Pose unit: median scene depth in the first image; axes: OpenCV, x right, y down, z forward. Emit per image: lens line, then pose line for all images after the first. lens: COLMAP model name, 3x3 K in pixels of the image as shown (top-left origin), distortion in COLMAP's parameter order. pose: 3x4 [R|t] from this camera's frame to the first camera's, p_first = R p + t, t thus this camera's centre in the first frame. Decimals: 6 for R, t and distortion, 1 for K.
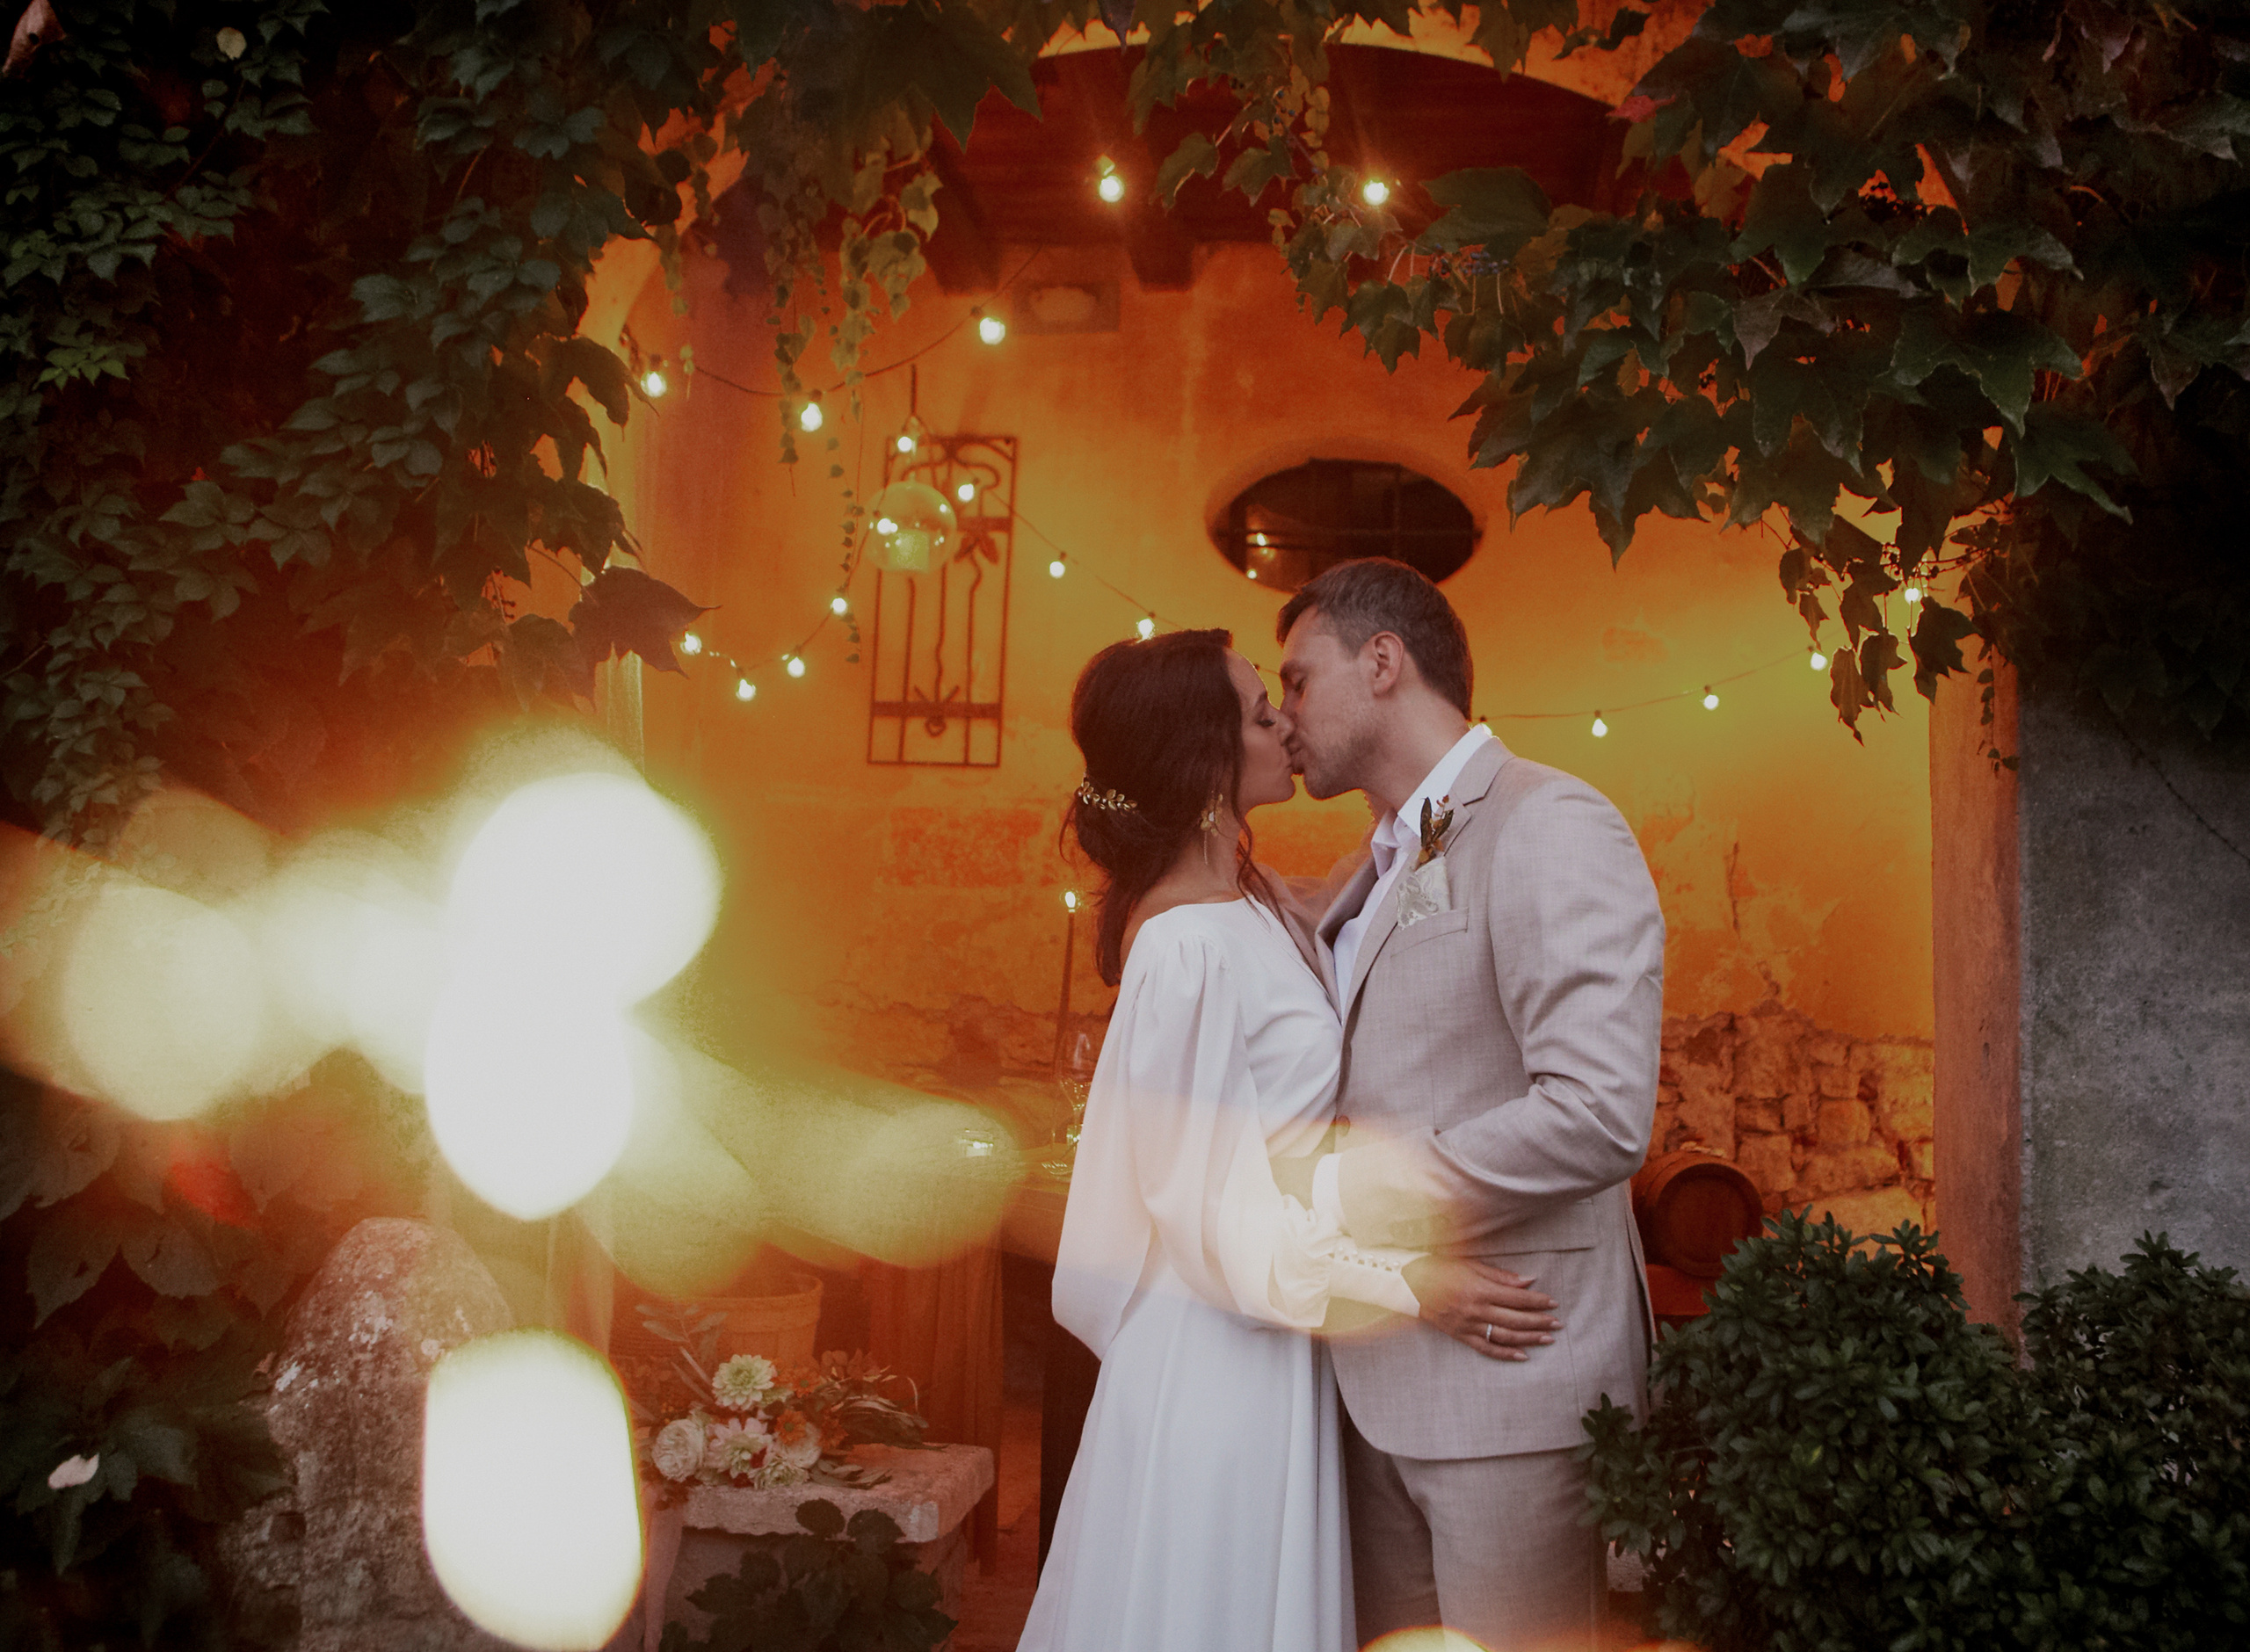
lens RADIAL K [[1885.3, 0, 1256.3], [0, 1885.3, 834.1], [0, 0, 1]] dist [-0.082043, 0.060704]
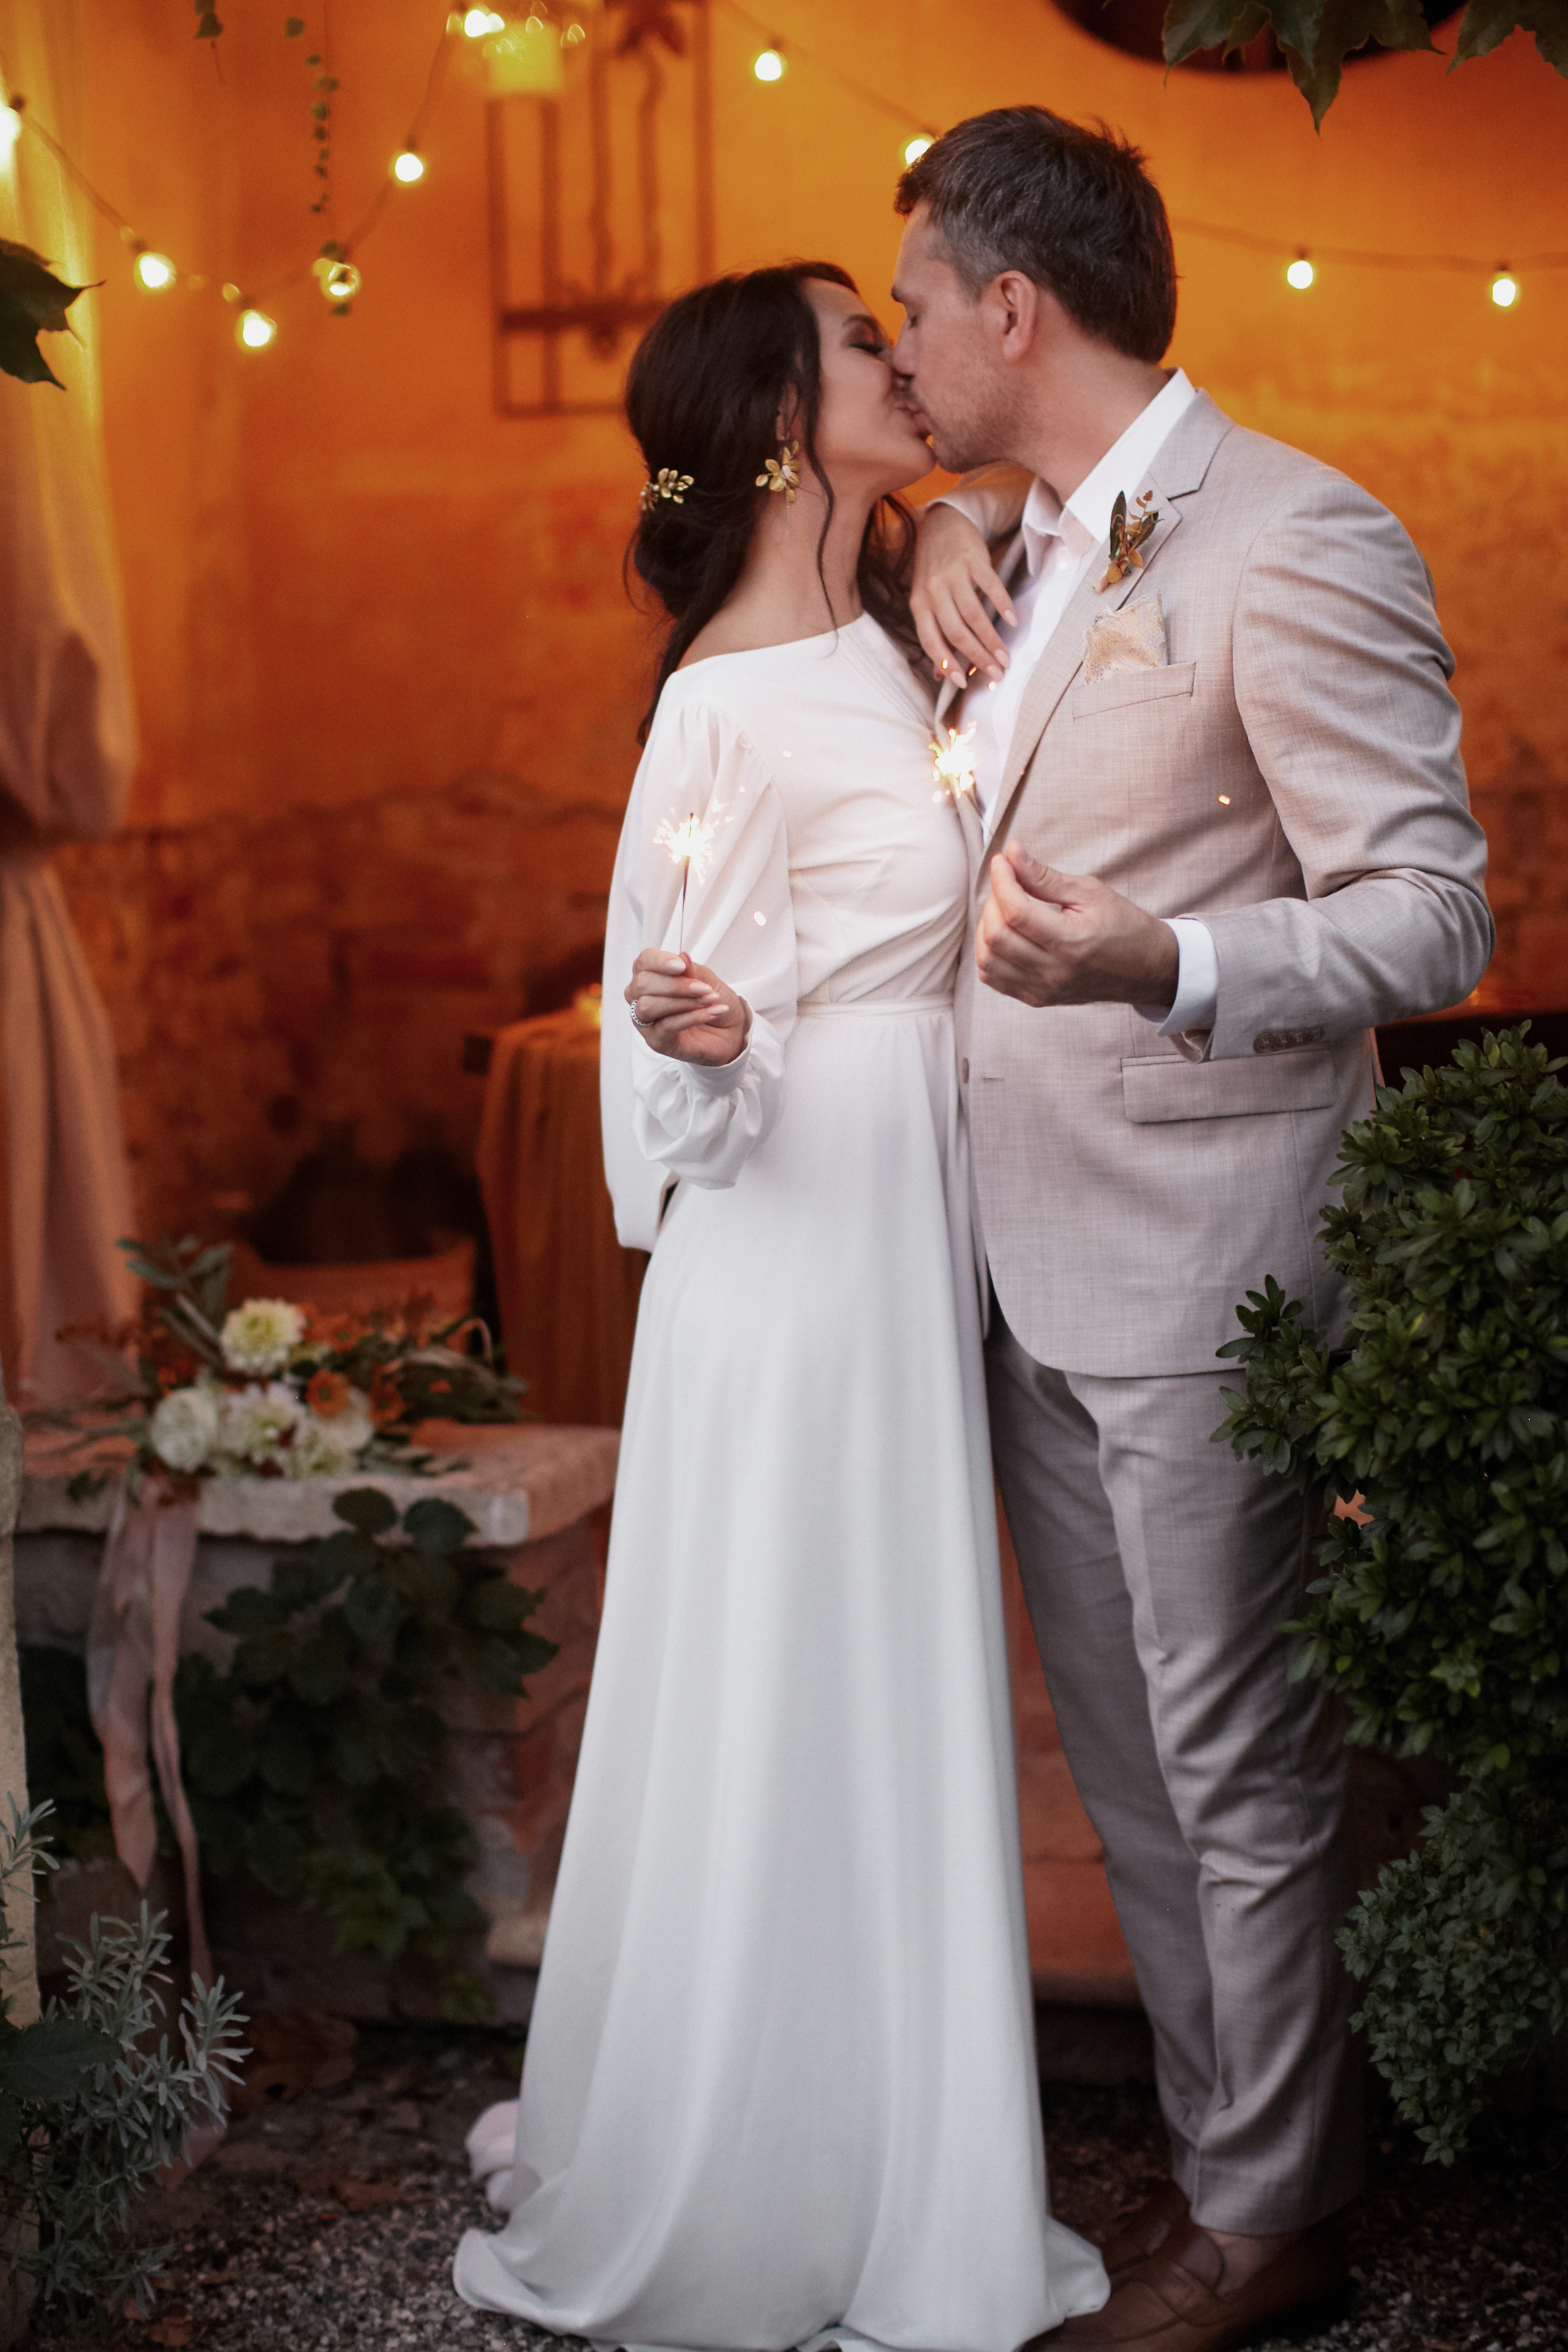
lens RADIAL K [[3646.9, 0, 766.8], [0, 3646.9, 1142.3], [0, 0, 1]] dist [-0.095406, 0.000000]
pose [[0.979974, -0.032666, -0.196429, 0.201792], [0.069060, 0.980981, 0.181403, -0.026538], [0.186768, -0.191335, 0.963592, -0.323925]]
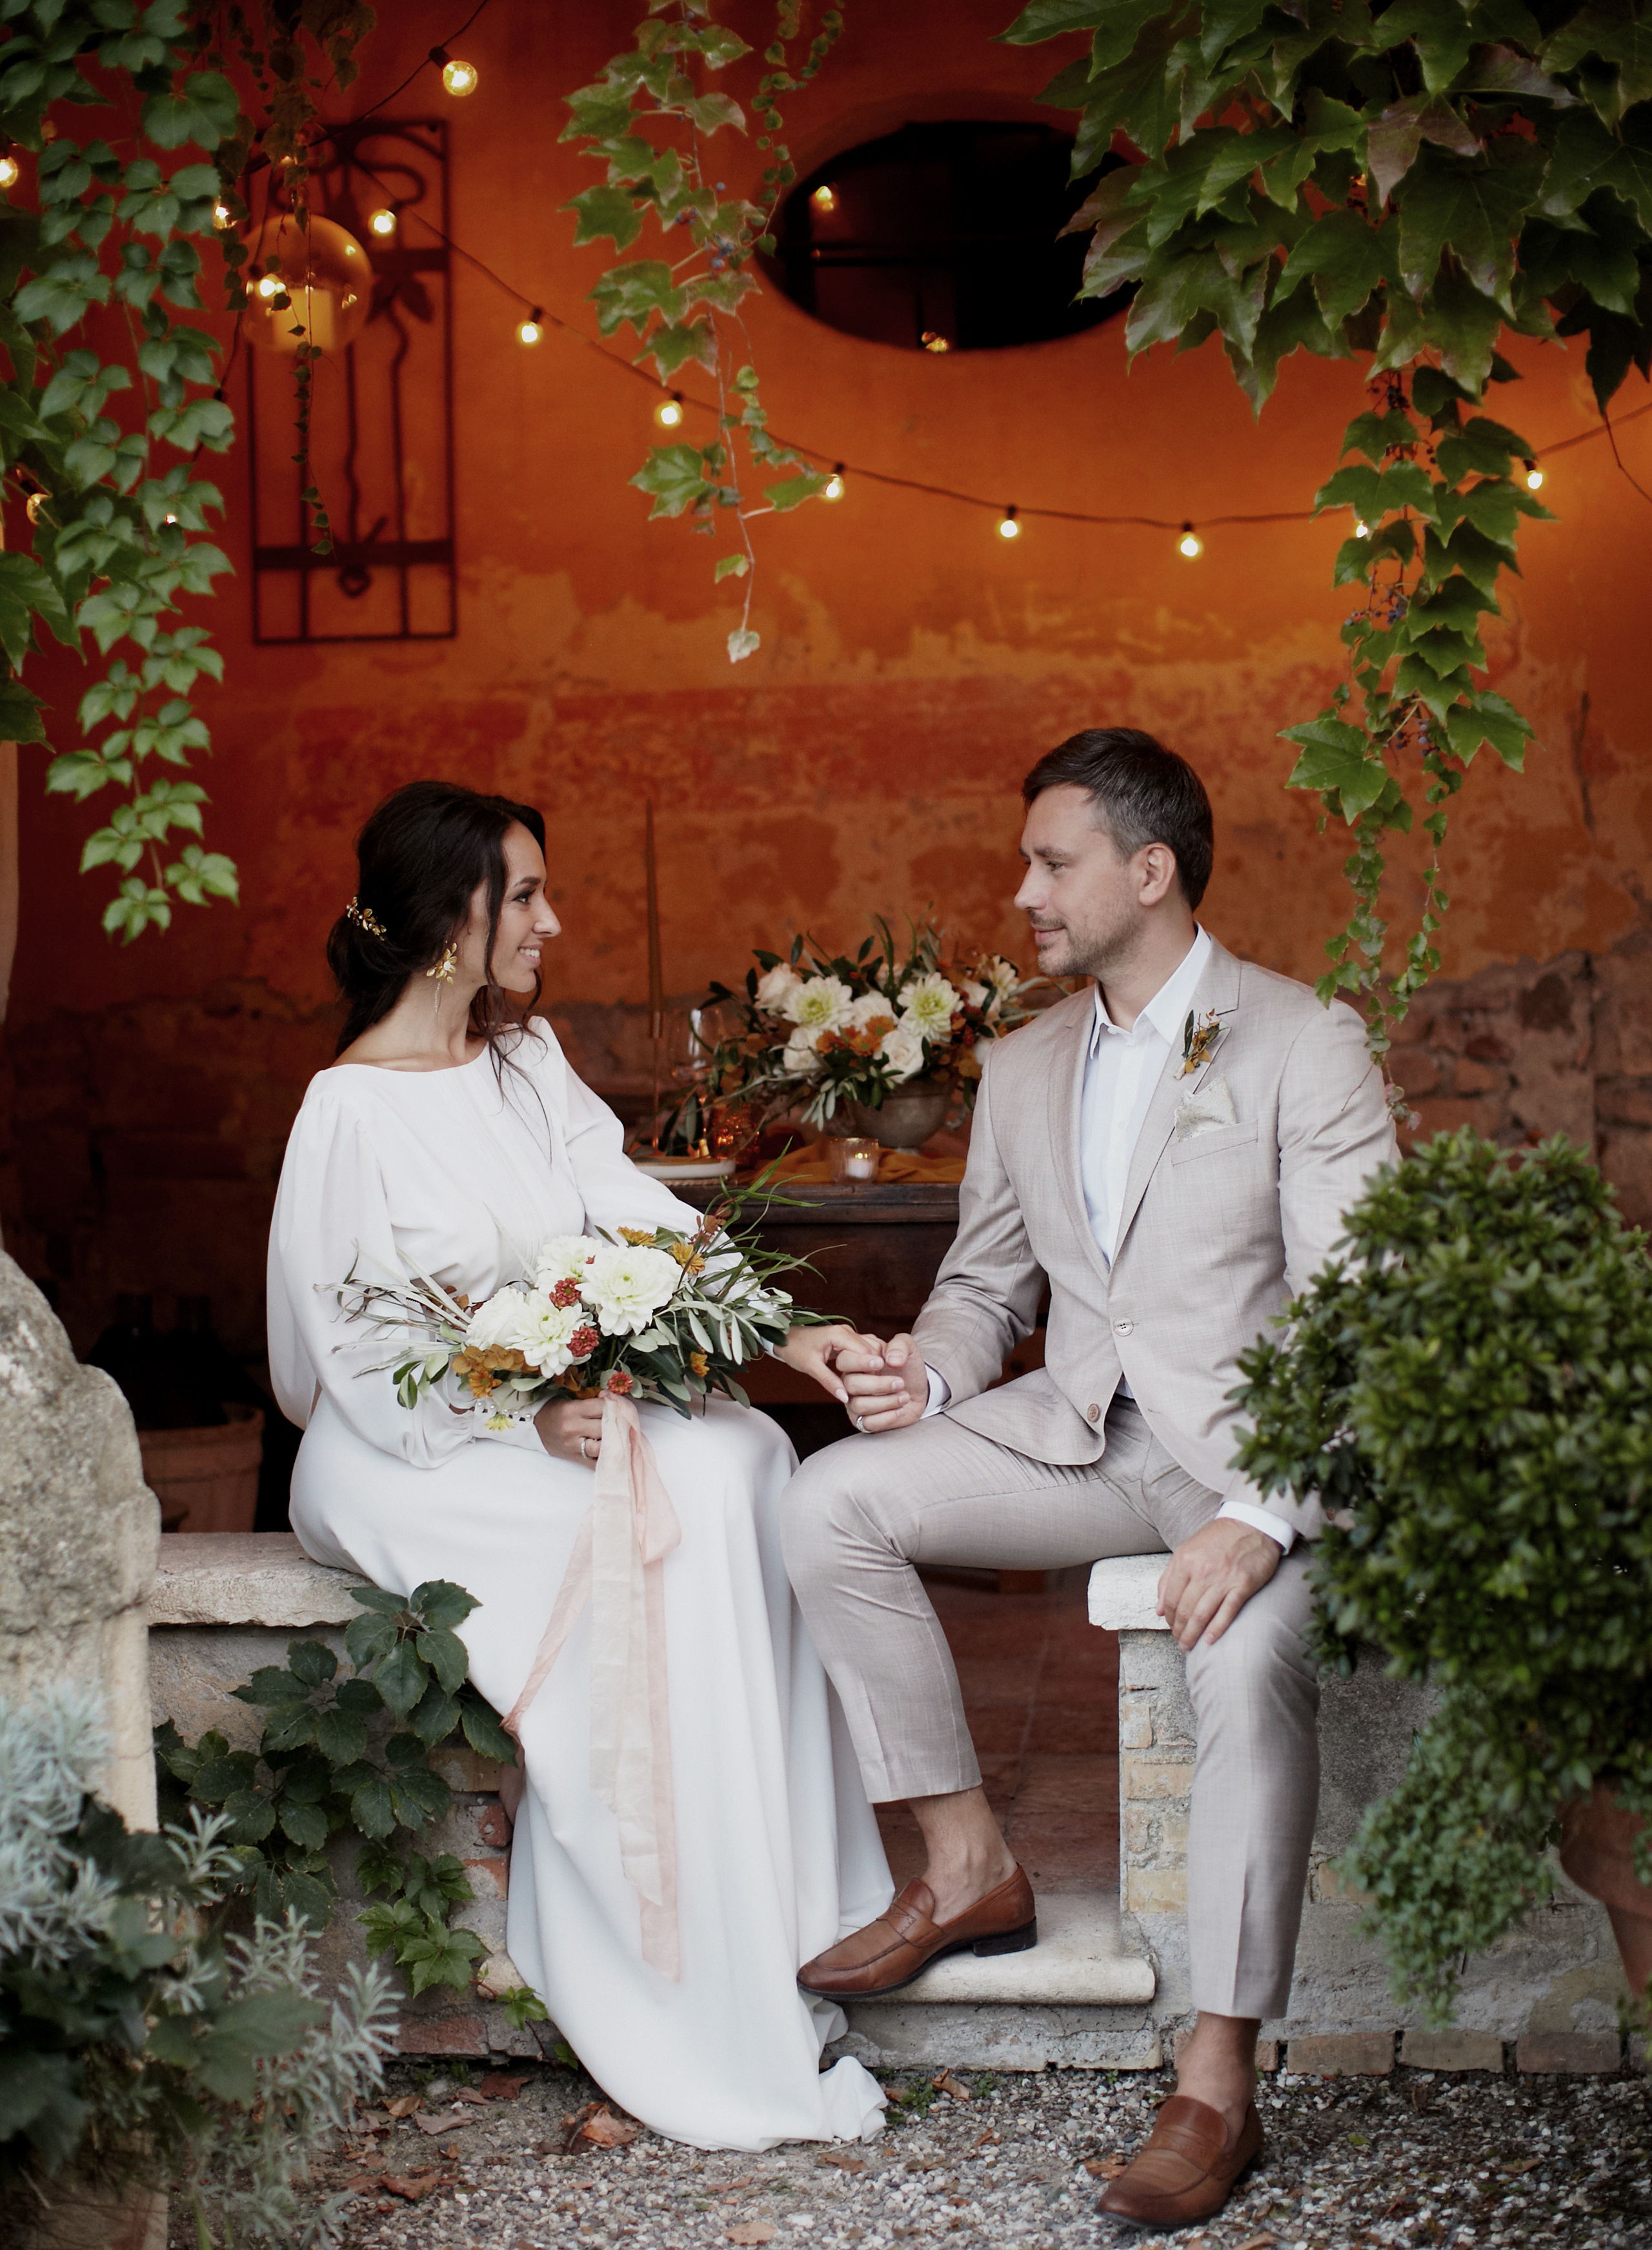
lens RADIAL K [[3752.3, 0, 790.9], [0, 3752.3, 1191.2], [0, 0, 1]] dist [-0.100422, 0.000000]
pose [[0.998316, -0.053005, -0.023569, 0.000477], [0.055733, 0.989104, 0.136265, -0.031584], [0.016089, -0.137349, 0.990392, -0.624193]]
